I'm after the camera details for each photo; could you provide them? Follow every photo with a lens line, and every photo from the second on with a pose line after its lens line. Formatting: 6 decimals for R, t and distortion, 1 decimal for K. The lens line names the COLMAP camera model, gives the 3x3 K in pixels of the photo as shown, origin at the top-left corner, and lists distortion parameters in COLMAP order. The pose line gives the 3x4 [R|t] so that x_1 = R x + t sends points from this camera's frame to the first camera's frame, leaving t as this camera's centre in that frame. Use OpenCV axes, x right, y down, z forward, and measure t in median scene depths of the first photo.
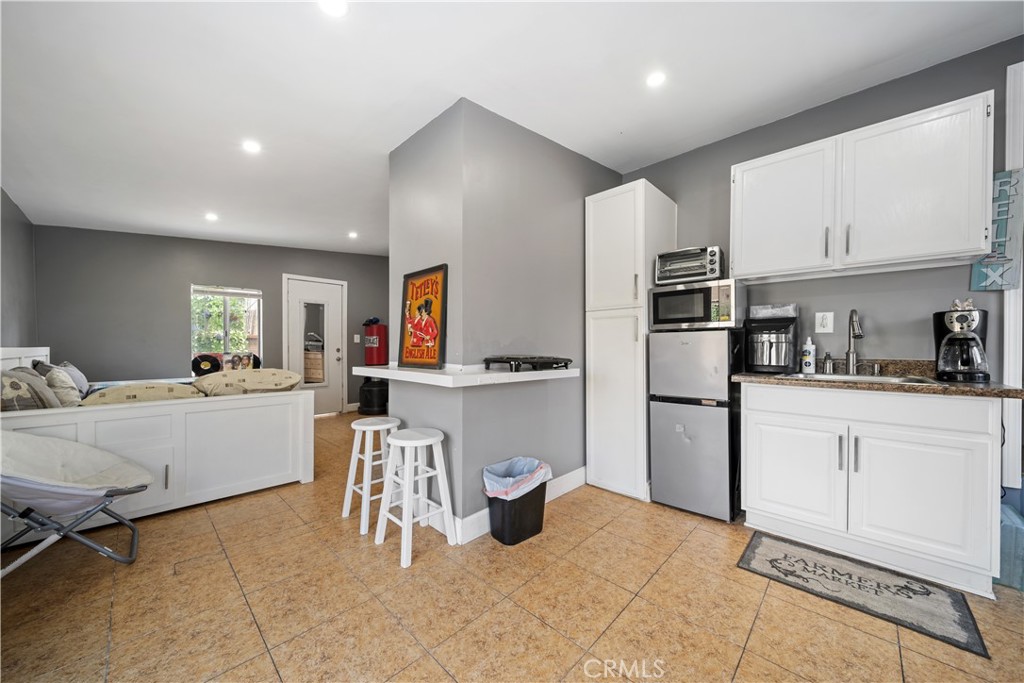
lens RADIAL K [[364.4, 0, 510.2], [0, 364.4, 346.9], [0, 0, 1]] dist [0.001708, 0.000140]
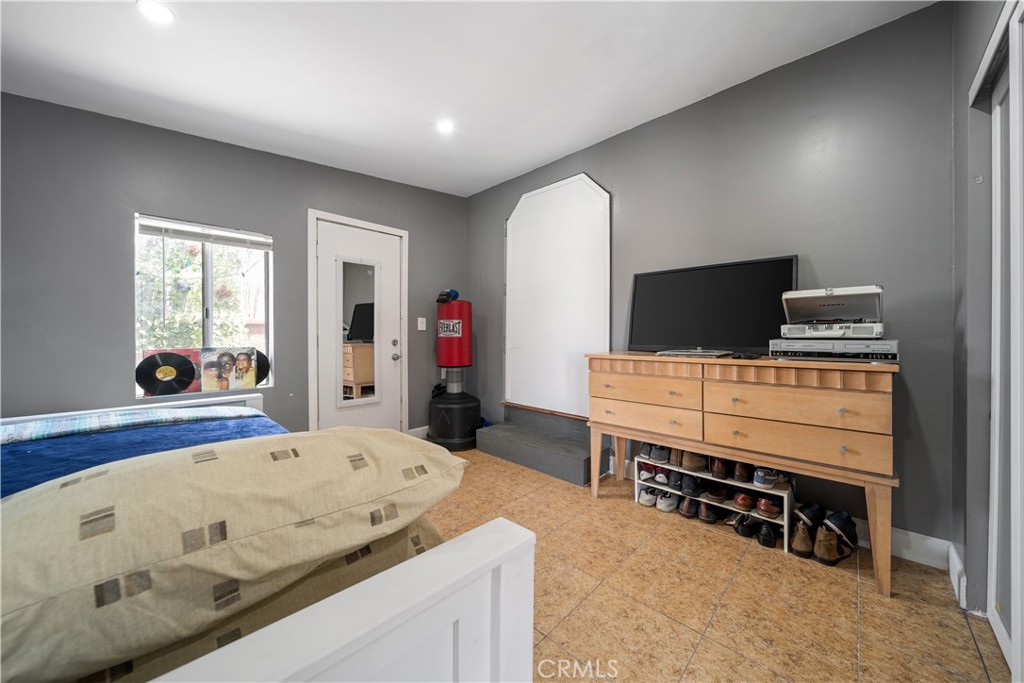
lens RADIAL K [[364.4, 0, 506.7], [0, 364.4, 336.0], [0, 0, 1]] dist [0.001708, 0.000140]
pose [[0.999976, -0.000112, -0.006890, -0.319621], [0.000108, 1.000000, -0.000610, -0.001867], [0.006890, 0.000609, 0.999976, 0.446696]]
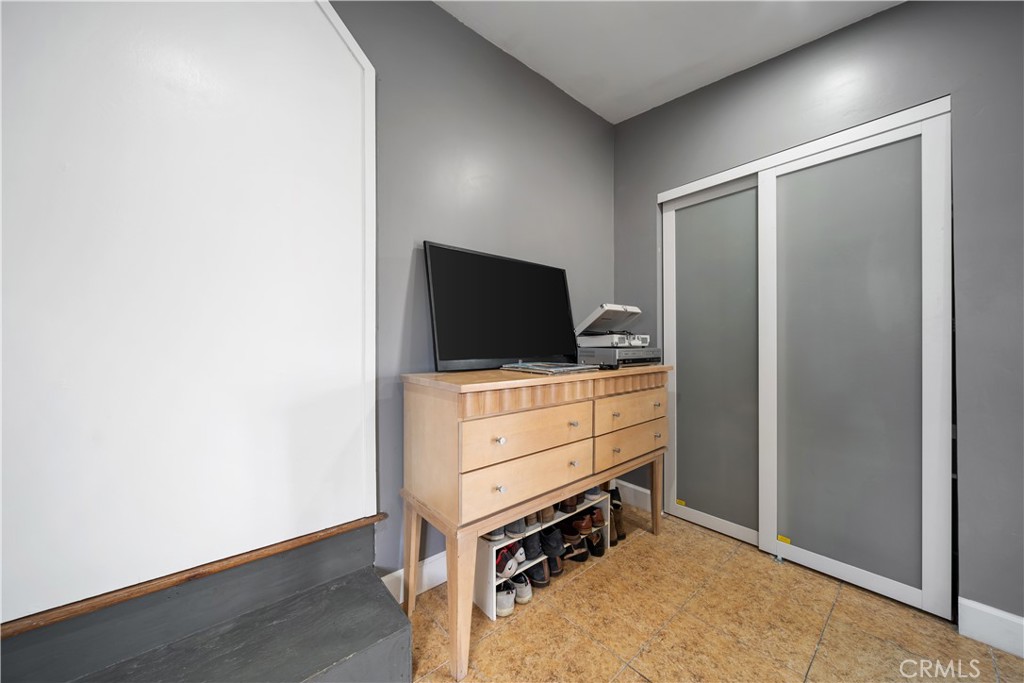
lens RADIAL K [[364.4, 0, 501.5], [0, 364.4, 336.4], [0, 0, 1]] dist [0.001708, 0.000140]
pose [[0.110104, 0.014148, 0.993819, -0.388136], [0.005136, 0.999877, -0.014803, -0.004258], [-0.993907, 0.006734, 0.110018, 0.690155]]
